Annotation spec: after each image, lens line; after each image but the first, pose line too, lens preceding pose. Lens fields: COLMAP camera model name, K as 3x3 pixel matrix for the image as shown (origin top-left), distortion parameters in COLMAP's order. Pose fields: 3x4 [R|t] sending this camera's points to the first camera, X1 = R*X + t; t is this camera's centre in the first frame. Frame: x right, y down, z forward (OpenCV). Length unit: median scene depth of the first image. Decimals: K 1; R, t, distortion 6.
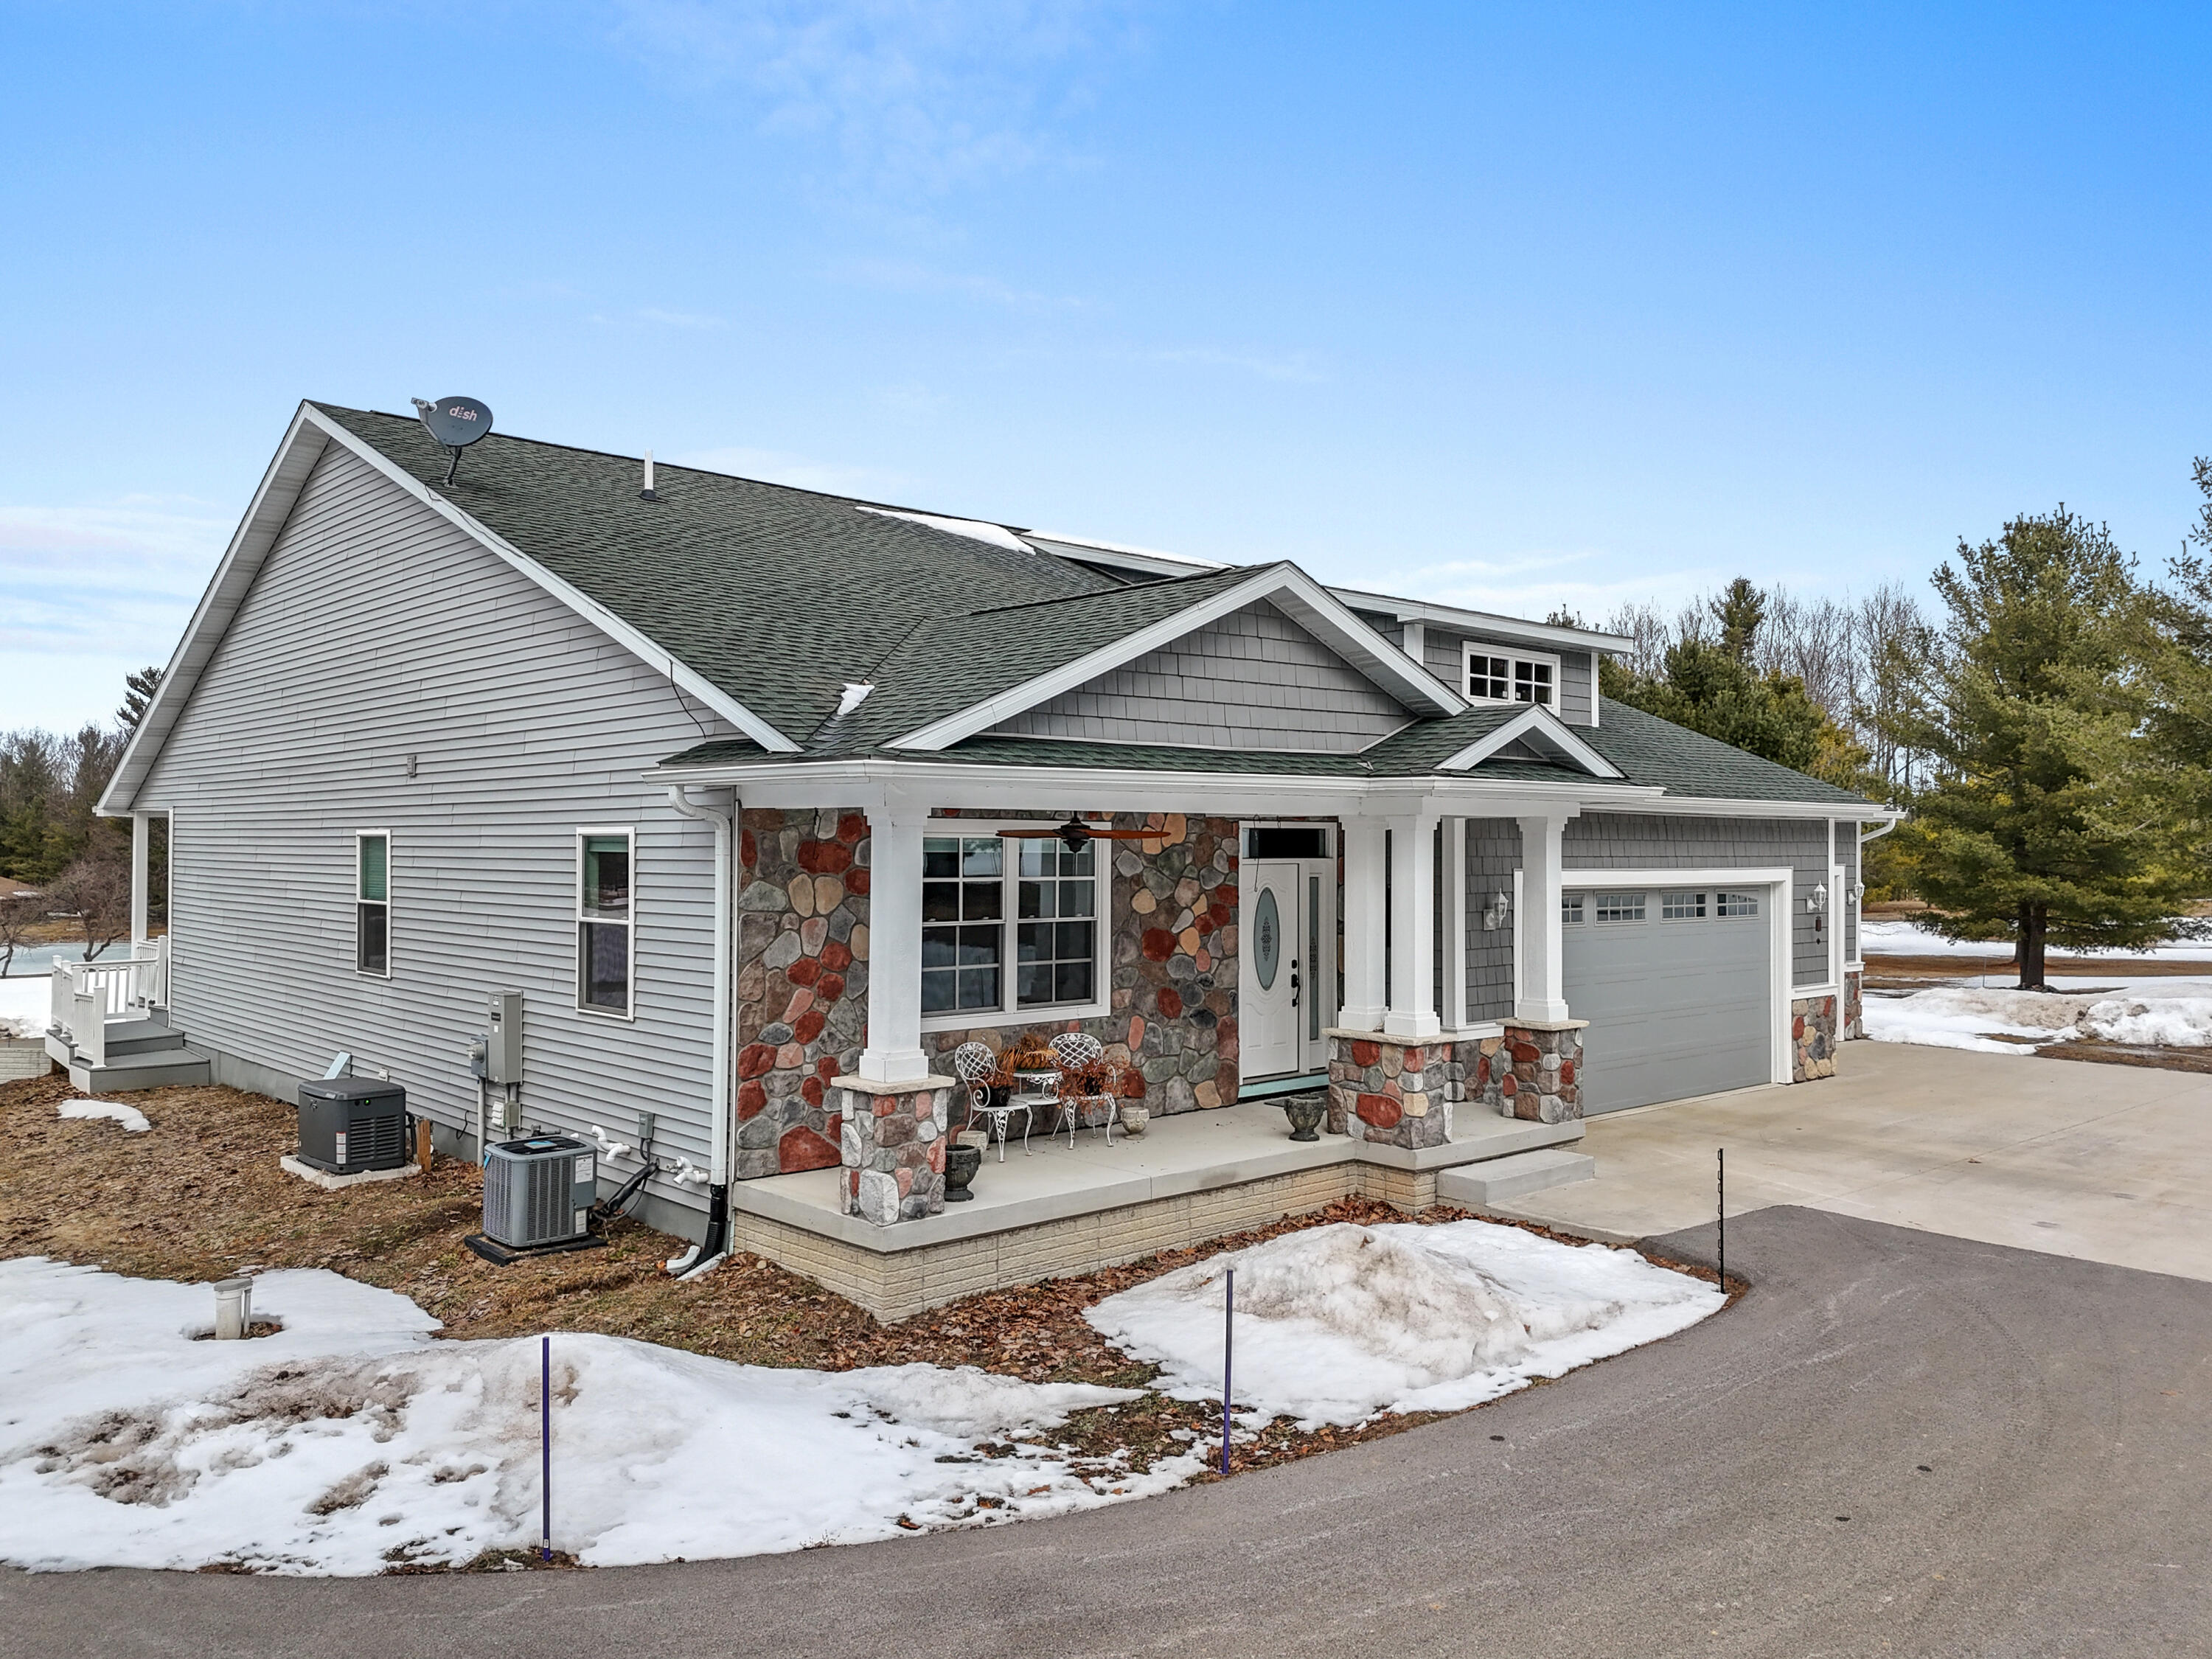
lens RADIAL K [[1662.3, 0, 1126.0], [0, 1662.3, 823.8], [0, 0, 1]] dist [0.067514, -0.060064]
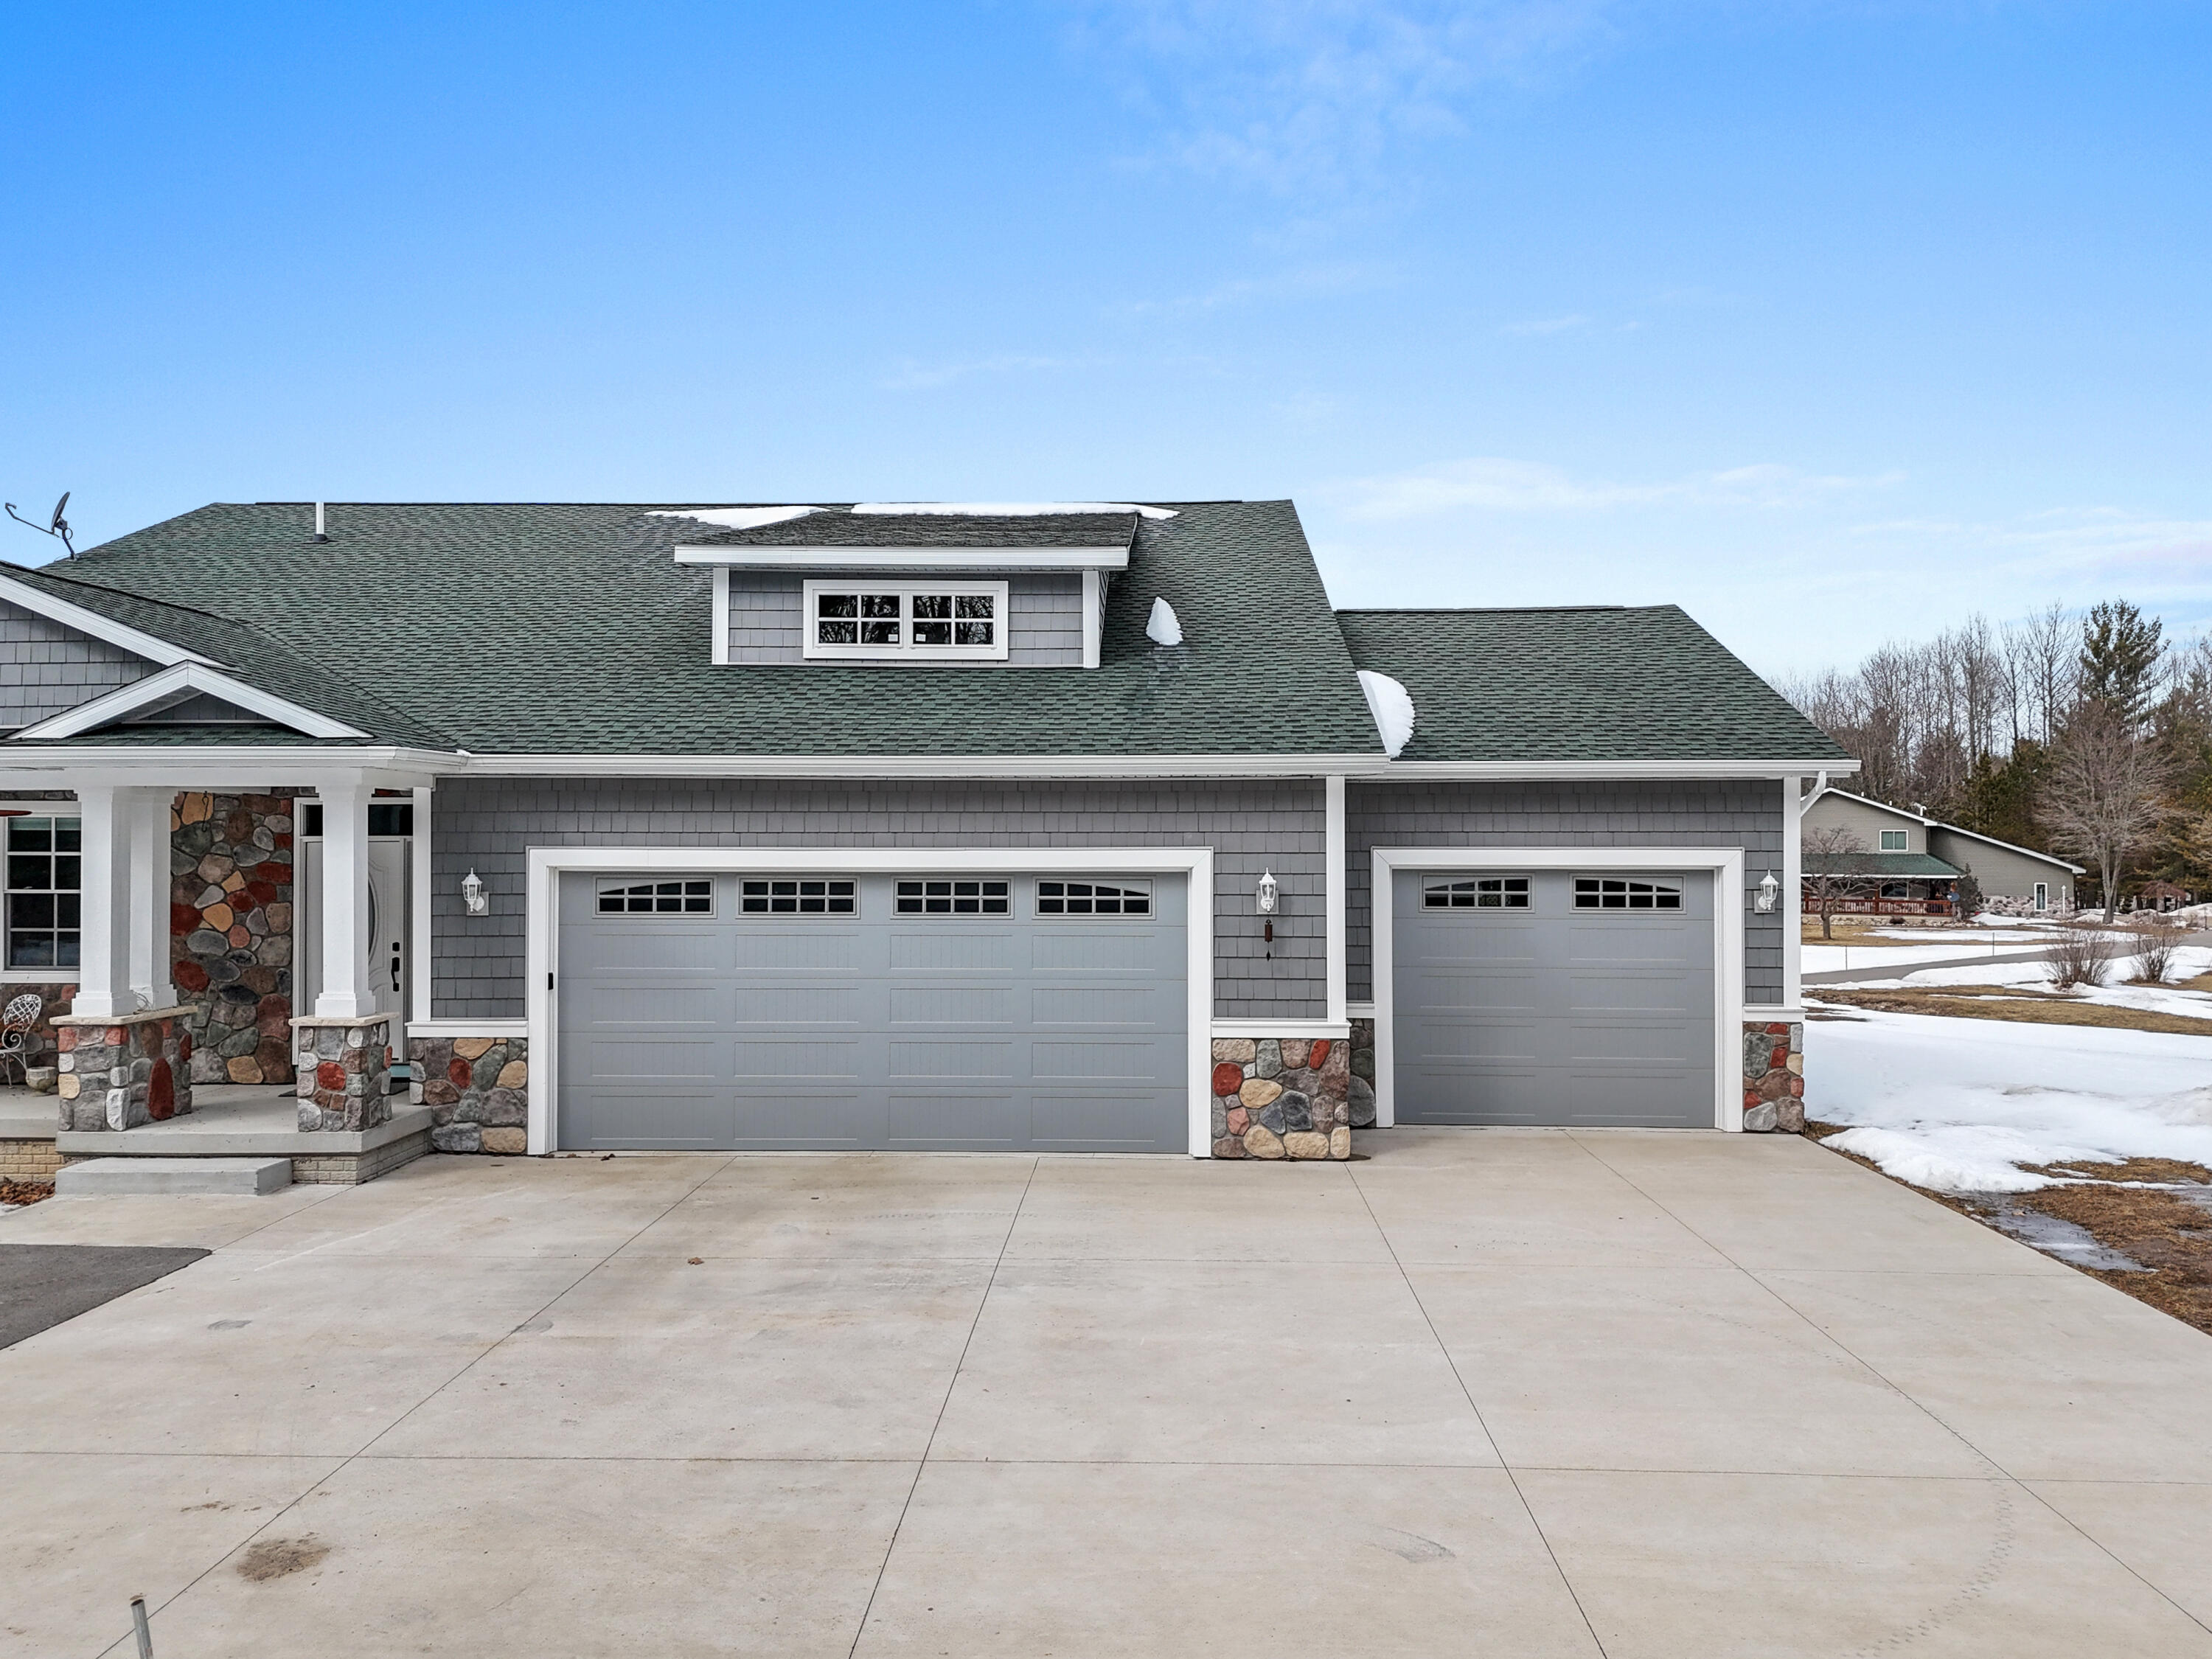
lens RADIAL K [[1662.3, 0, 1124.9], [0, 1662.3, 837.7], [0, 0, 1]] dist [0.067514, -0.060064]
pose [[0.712614, -0.007570, -0.701515, 1.237007], [0.011783, 0.999930, 0.001179, 0.029132], [0.701457, -0.009106, 0.712653, 0.696805]]
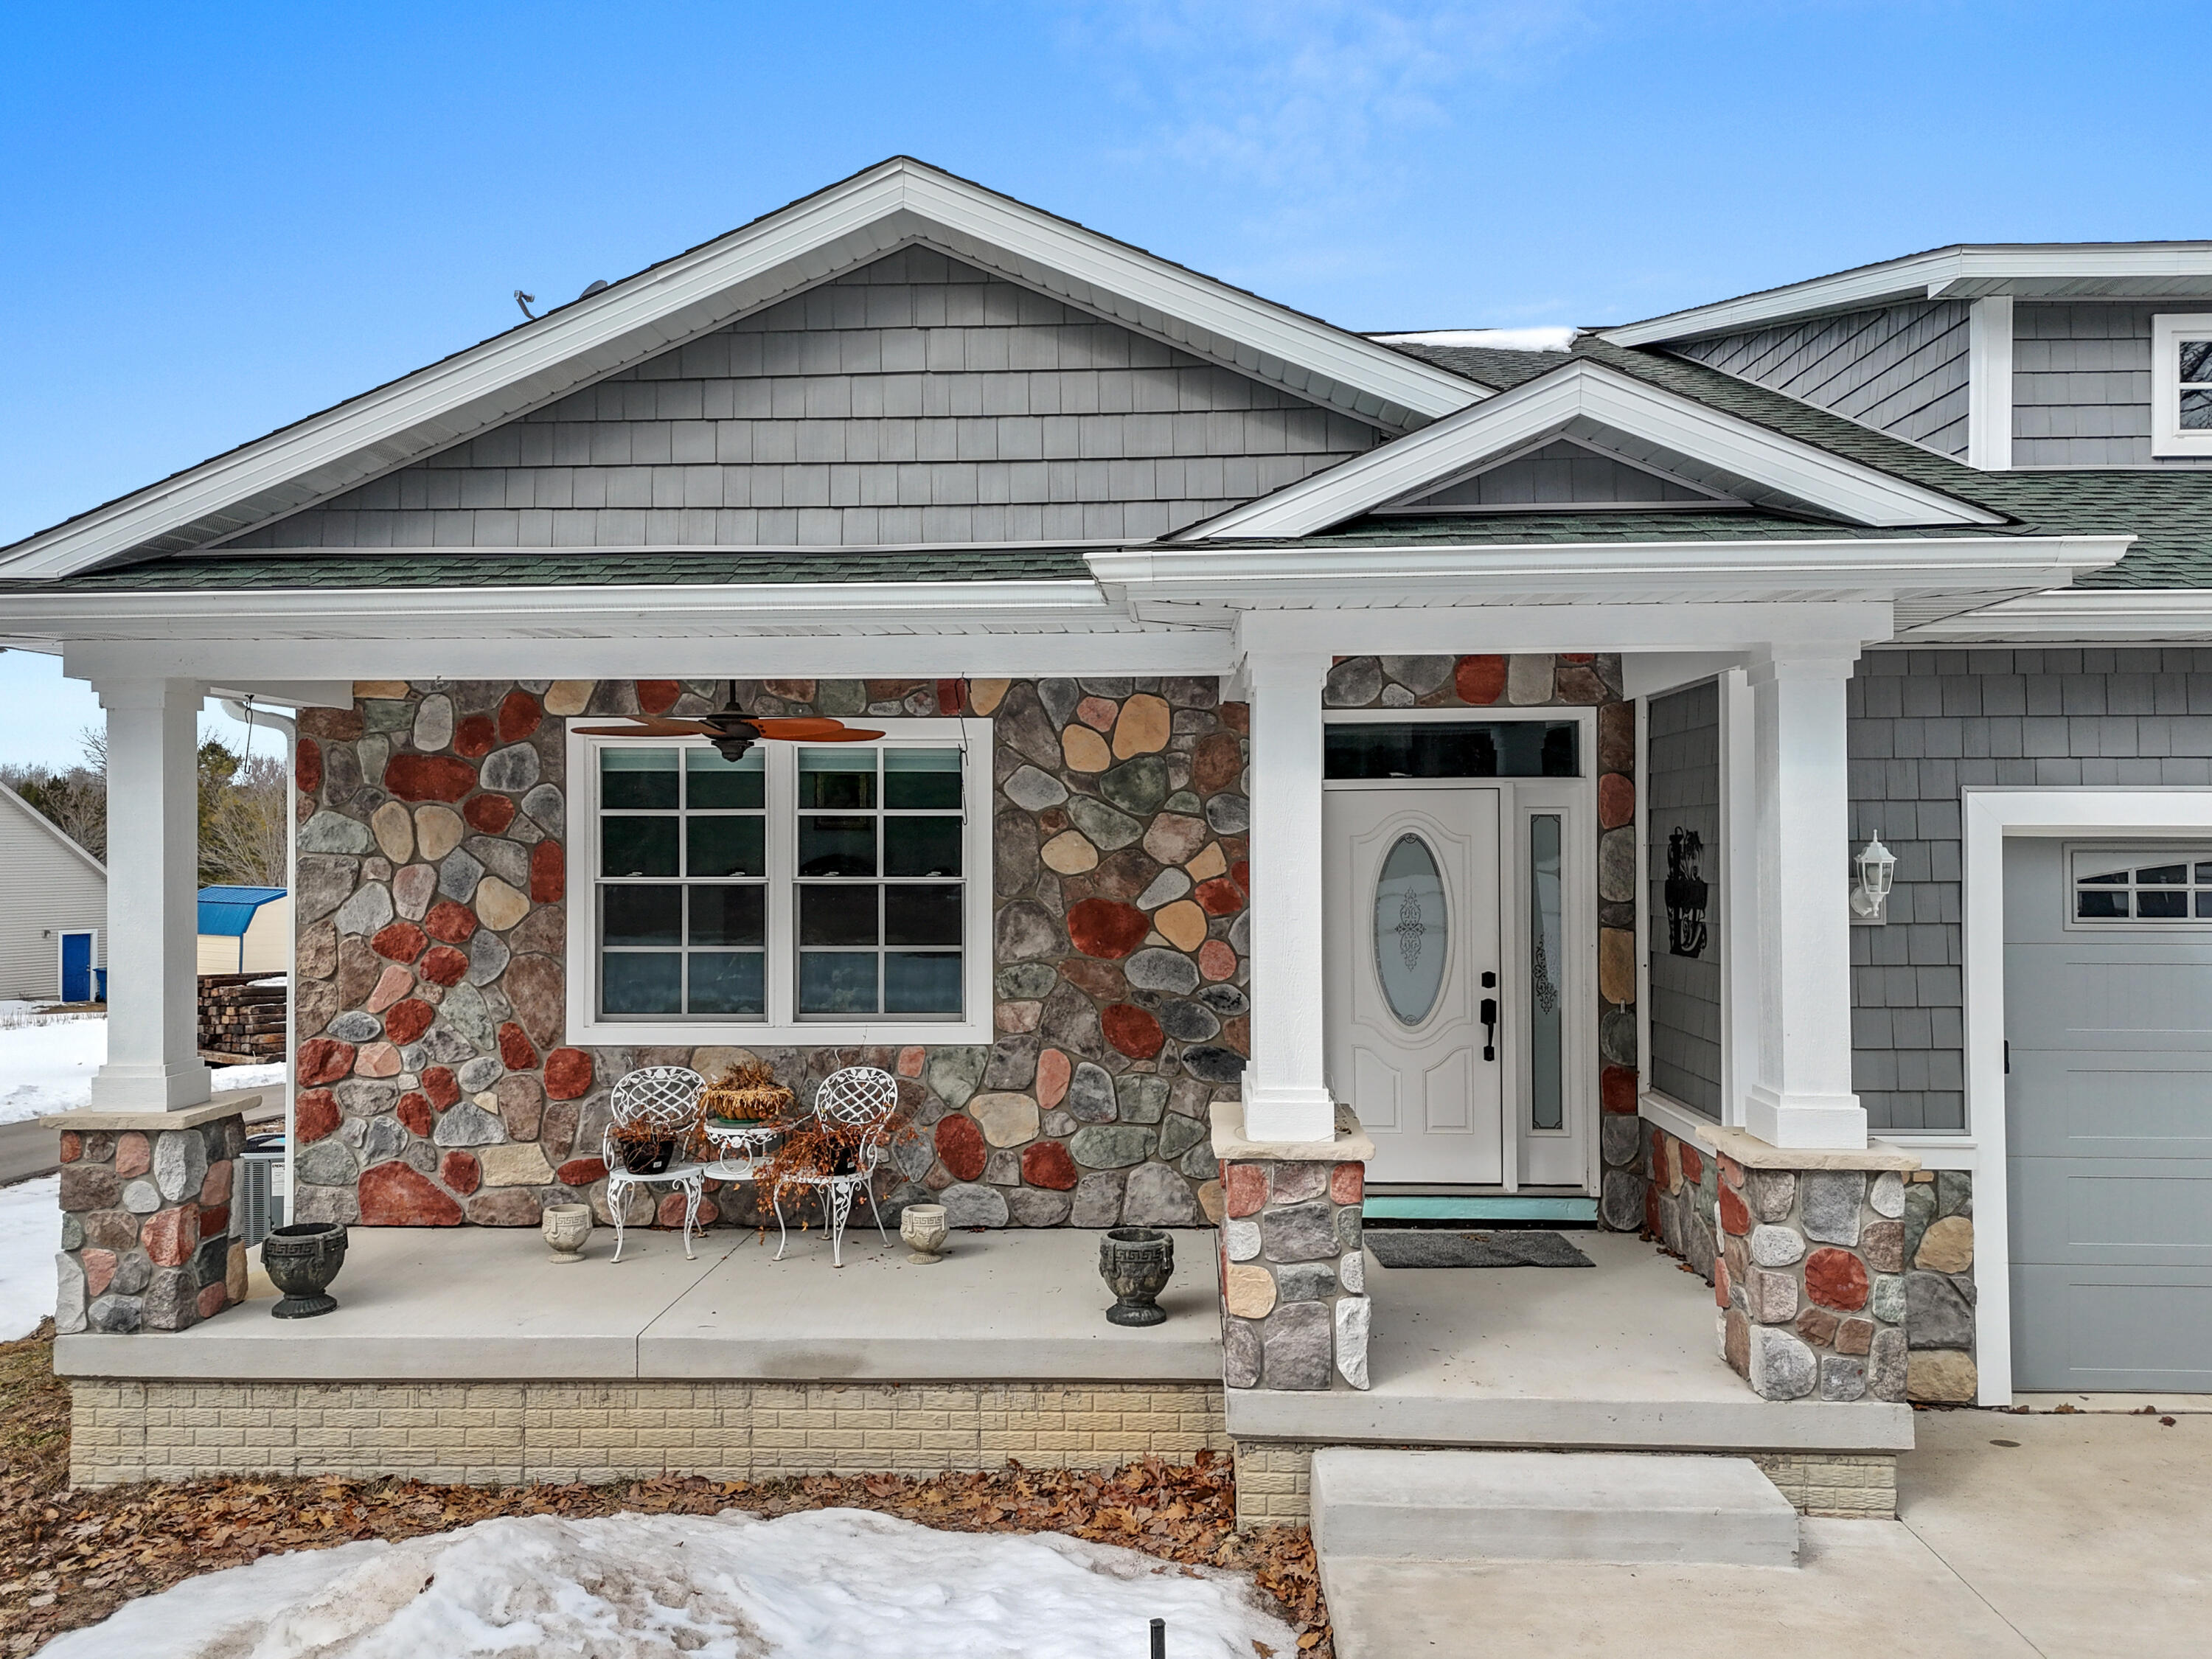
lens RADIAL K [[1662.3, 0, 1100.0], [0, 1662.3, 838.7], [0, 0, 1]] dist [0.067514, -0.060064]
pose [[0.706962, -0.007172, -0.707215, 0.446142], [0.014517, 0.999885, 0.004372, 0.040905], [0.707102, -0.013358, 0.706985, 0.620588]]
